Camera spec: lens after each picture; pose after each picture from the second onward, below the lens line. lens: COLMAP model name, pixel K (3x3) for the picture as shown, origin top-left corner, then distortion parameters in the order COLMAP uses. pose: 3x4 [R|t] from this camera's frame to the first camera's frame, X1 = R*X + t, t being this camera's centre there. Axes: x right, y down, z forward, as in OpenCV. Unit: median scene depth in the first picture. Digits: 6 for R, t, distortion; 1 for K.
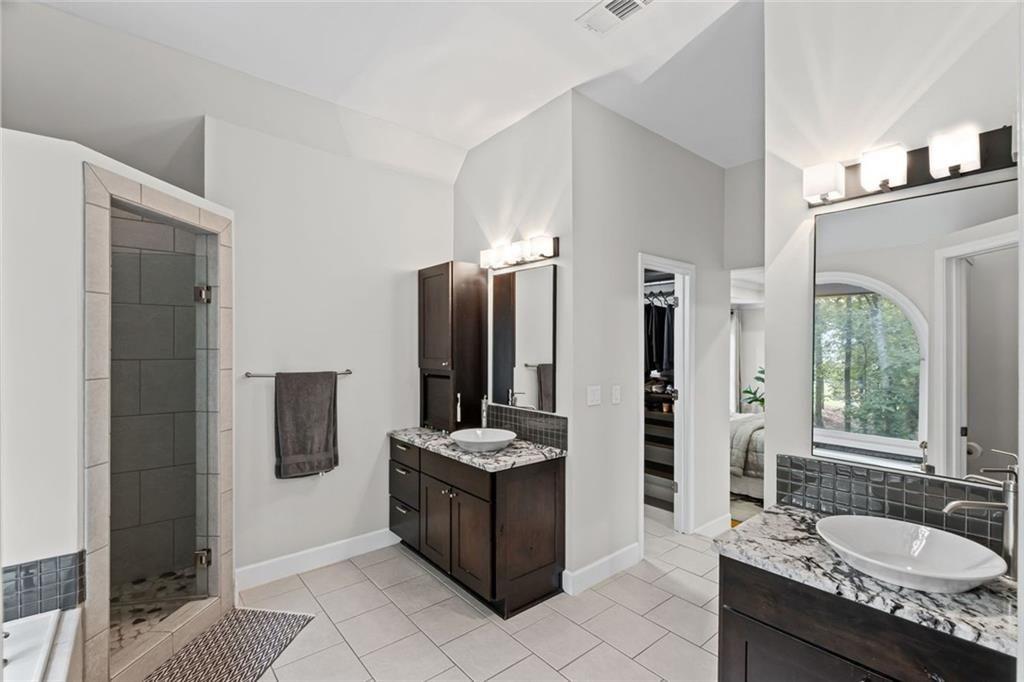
lens RADIAL K [[453.7, 0, 526.6], [0, 453.7, 349.3], [0, 0, 1]] dist [-0.001762, -0.000298]
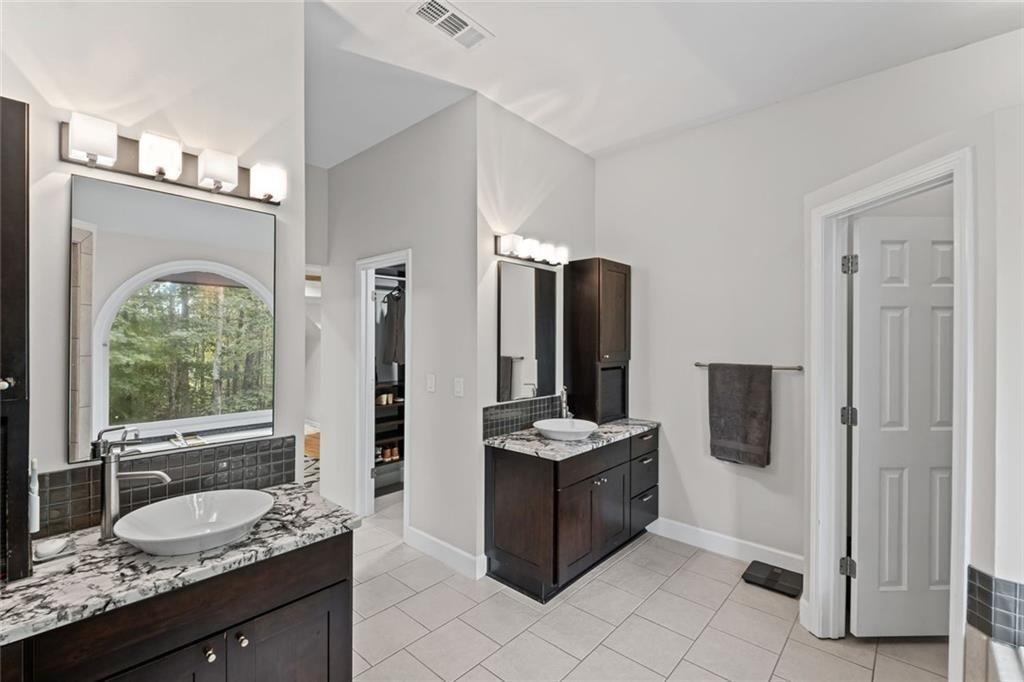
lens RADIAL K [[454.4, 0, 508.9], [0, 454.4, 336.9], [0, 0, 1]] dist [0.000609, -0.000027]
pose [[-0.125722, -0.005965, 0.992048, -0.707008], [-0.003211, 0.999979, 0.005606, -0.013123], [-0.992060, -0.002480, -0.125739, 0.792555]]
